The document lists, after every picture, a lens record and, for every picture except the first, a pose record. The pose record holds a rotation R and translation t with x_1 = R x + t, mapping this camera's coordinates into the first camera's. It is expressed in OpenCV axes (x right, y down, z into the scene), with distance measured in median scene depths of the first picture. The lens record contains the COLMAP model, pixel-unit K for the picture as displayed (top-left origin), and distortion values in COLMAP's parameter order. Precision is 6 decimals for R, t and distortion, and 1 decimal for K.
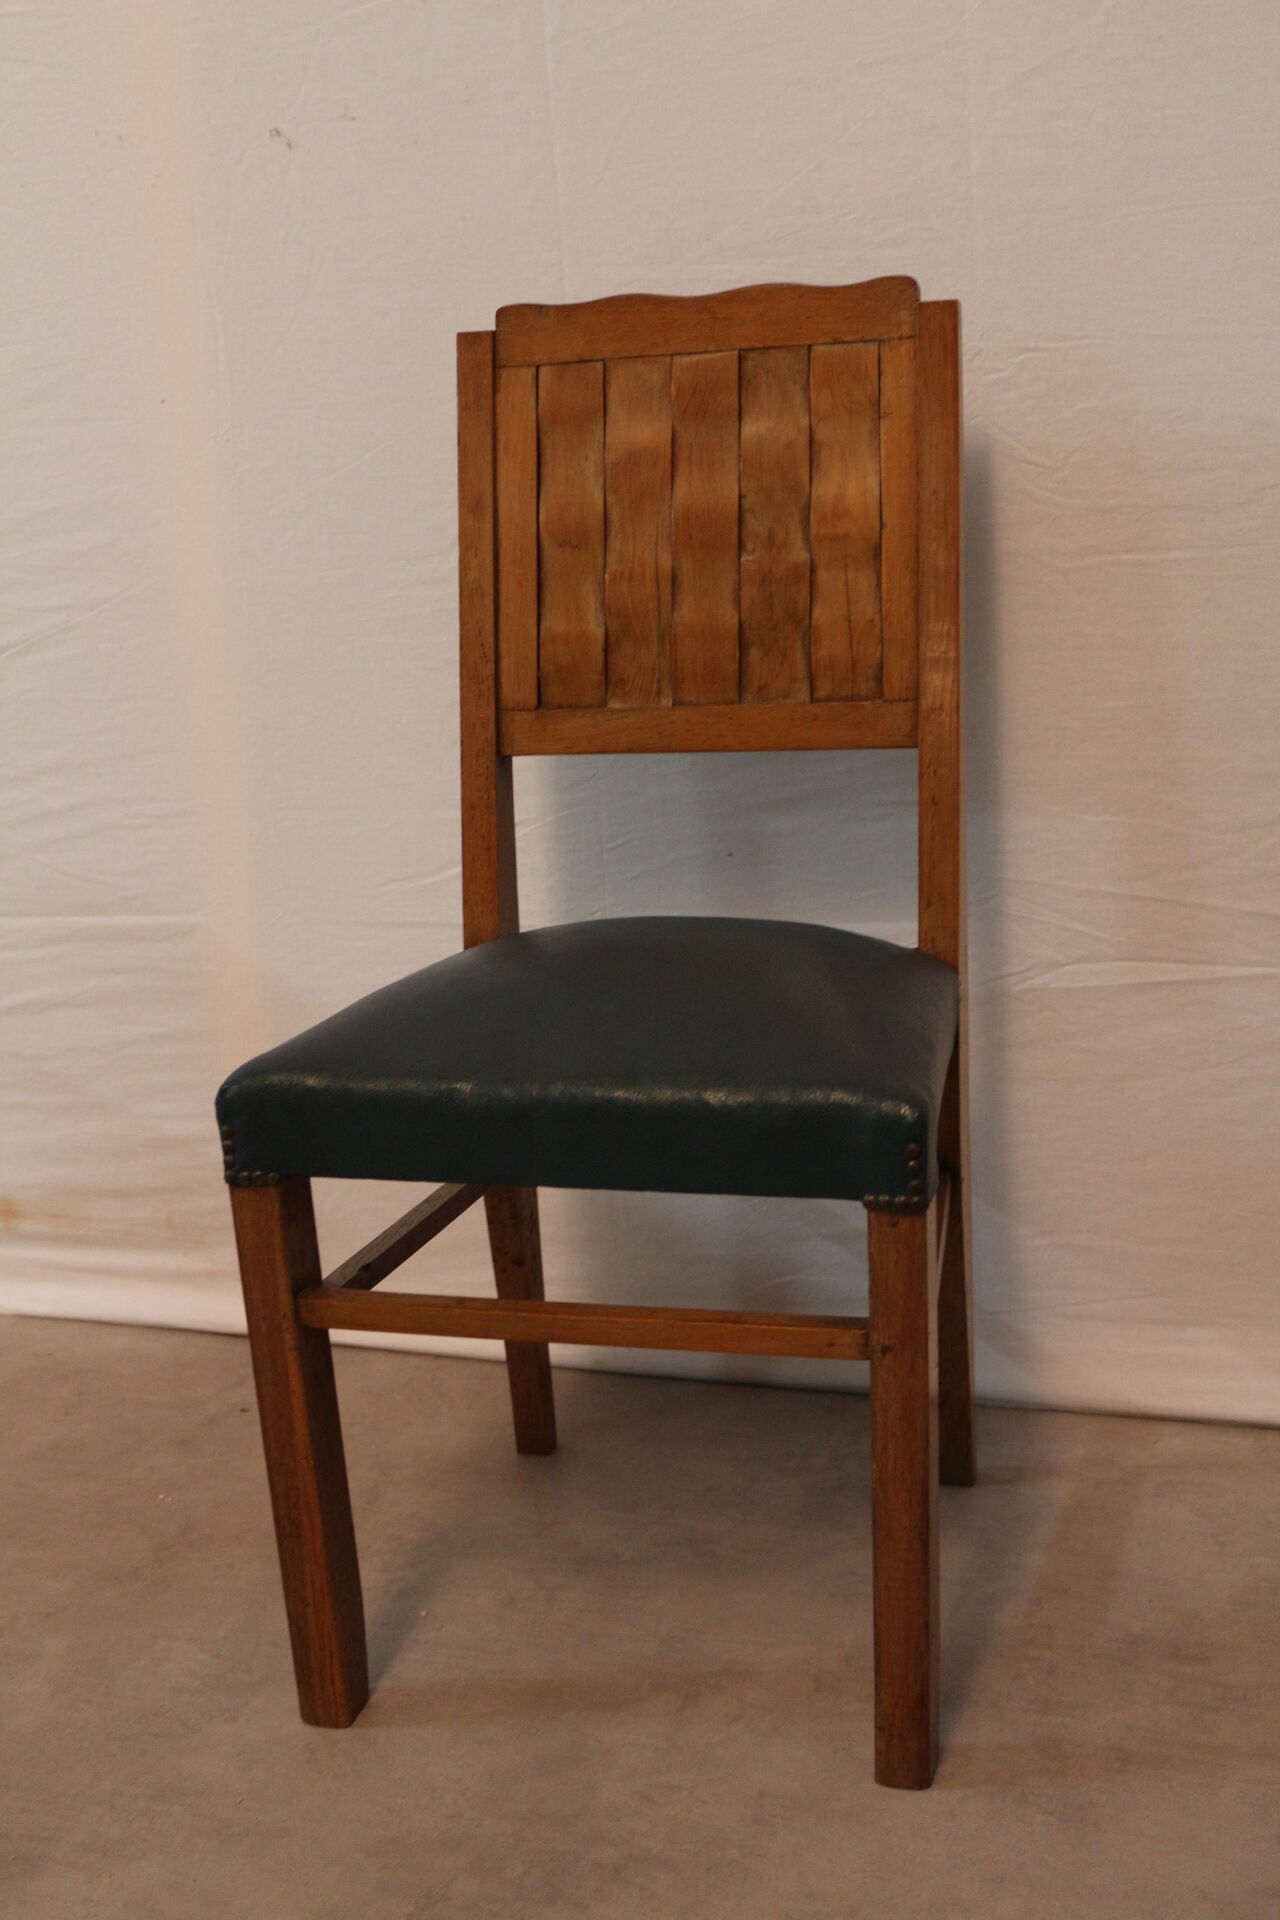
lens RADIAL K [[2328.9, 0, 640.0], [0, 2328.9, 960.0], [0, 0, 1]] dist [-0.080857, -0.001875]
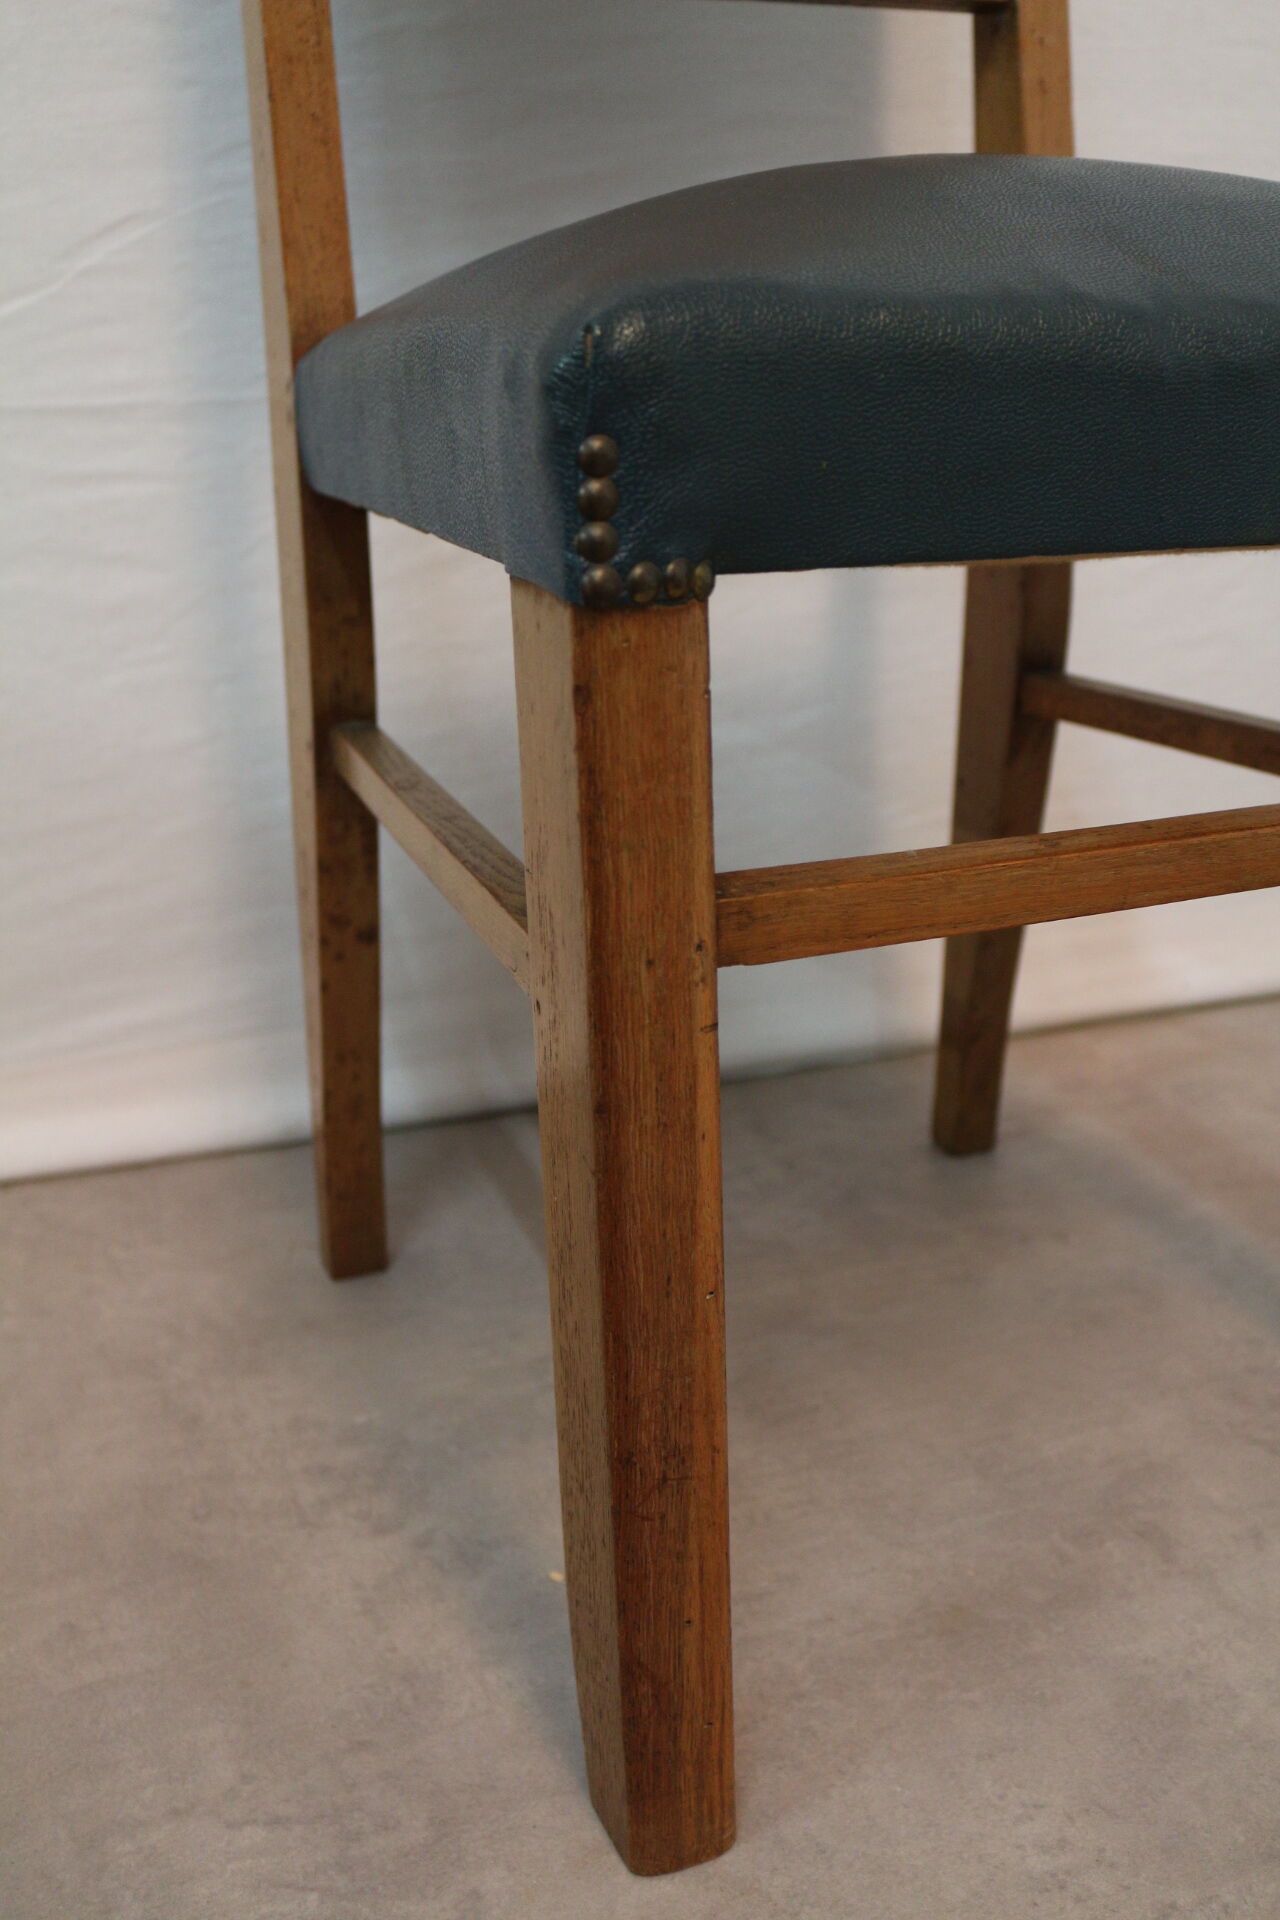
lens RADIAL K [[1933.6, 0, 640.0], [0, 1933.6, 960.0], [0, 0, 1]] dist [-0.085421, 0.002788]
pose [[0.769386, -0.152608, 0.620287, -0.321573], [0.116322, 0.988279, 0.098863, 0.106470], [-0.628104, -0.003911, 0.778119, 0.653711]]
